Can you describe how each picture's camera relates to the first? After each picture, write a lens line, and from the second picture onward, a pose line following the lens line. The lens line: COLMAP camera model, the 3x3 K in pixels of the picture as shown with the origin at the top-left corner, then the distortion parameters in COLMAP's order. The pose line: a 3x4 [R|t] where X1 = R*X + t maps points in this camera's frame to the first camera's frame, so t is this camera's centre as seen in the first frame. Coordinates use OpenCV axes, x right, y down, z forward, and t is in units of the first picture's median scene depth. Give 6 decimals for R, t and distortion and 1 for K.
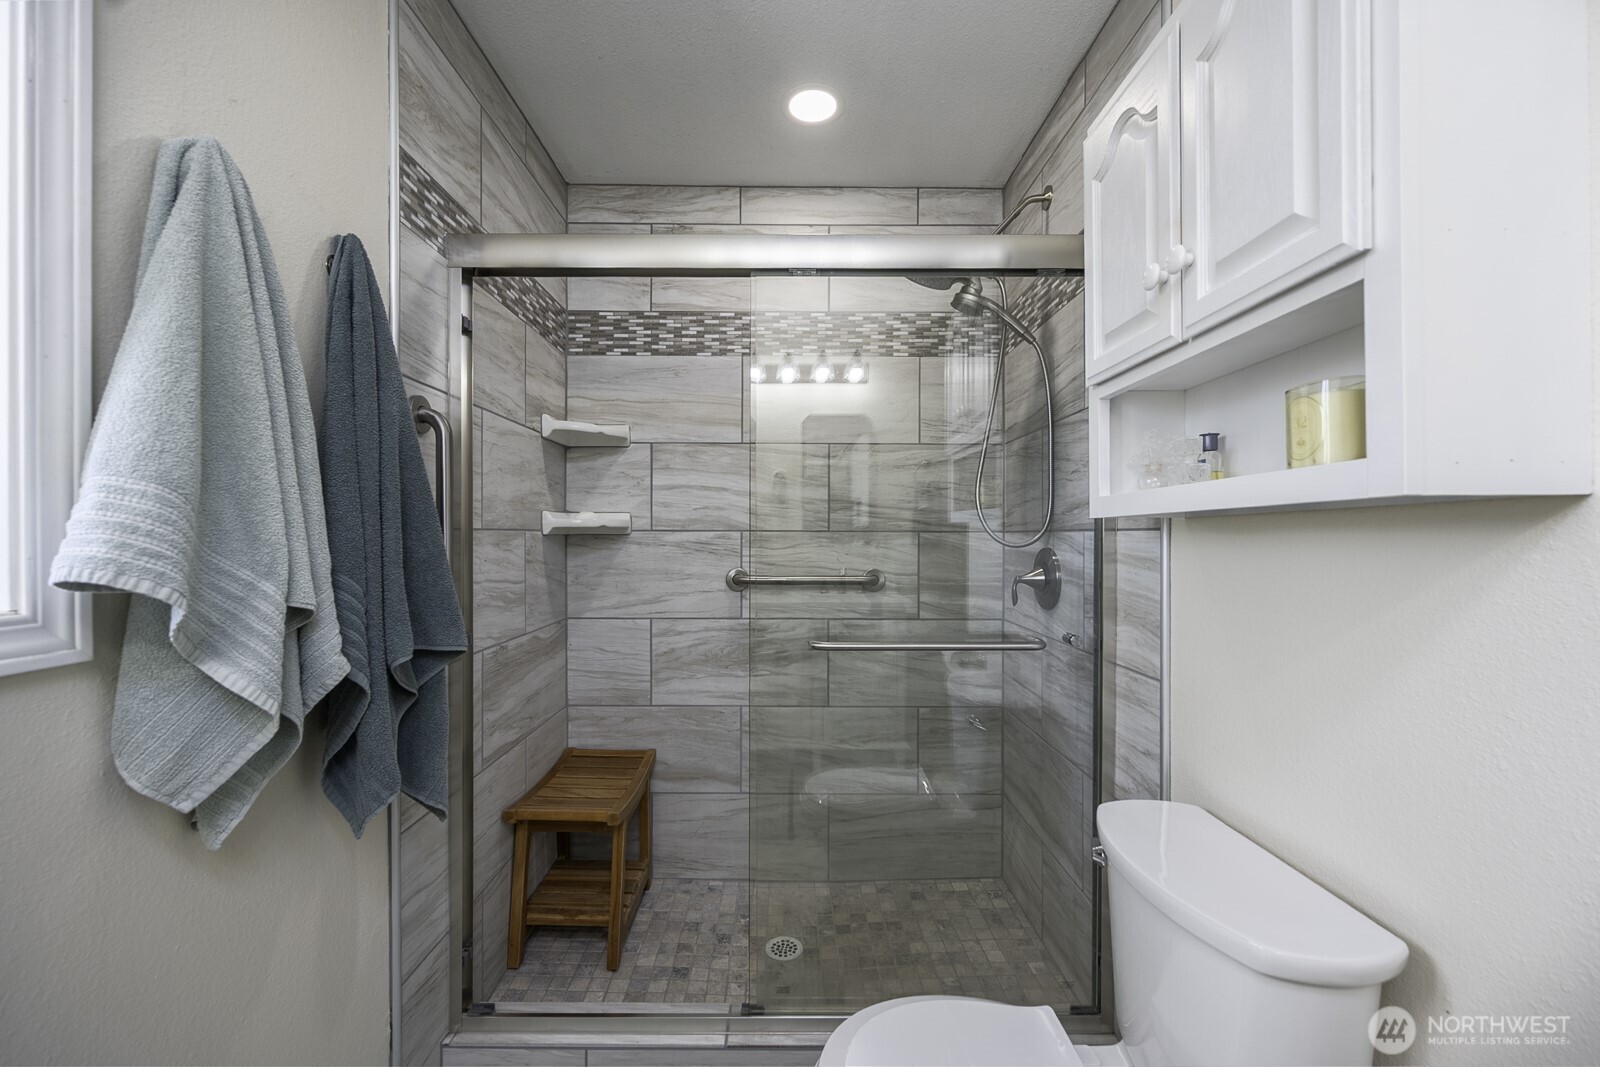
lens RADIAL K [[659.5, 0, 796.4], [0, 659.5, 536.9], [0, 0, 1]] dist [-0.000580, -0.000192]
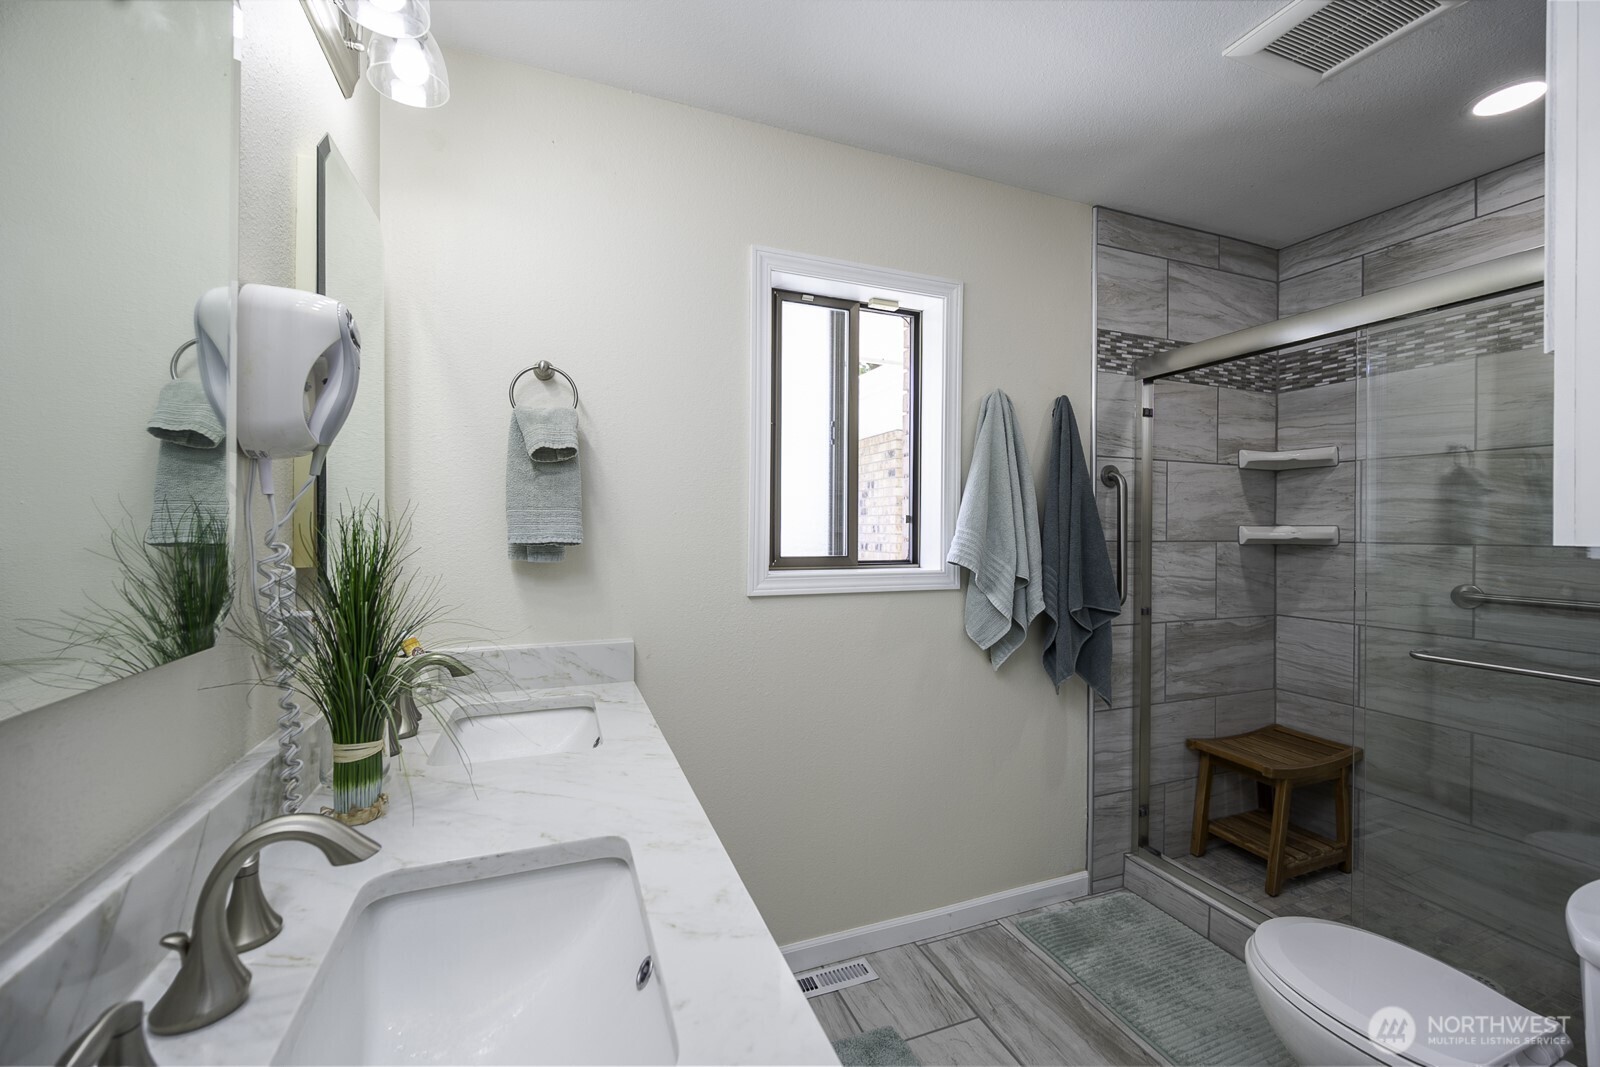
lens RADIAL K [[630.3, 0, 800.0], [0, 630.3, 533.5], [0, 0, 1]] dist [-0.001366, -0.000007]
pose [[0.357148, 0.008812, -0.934006, 0.423135], [-0.009337, 0.999939, 0.005864, -0.022418], [0.934001, 0.006626, 0.357209, -0.217239]]
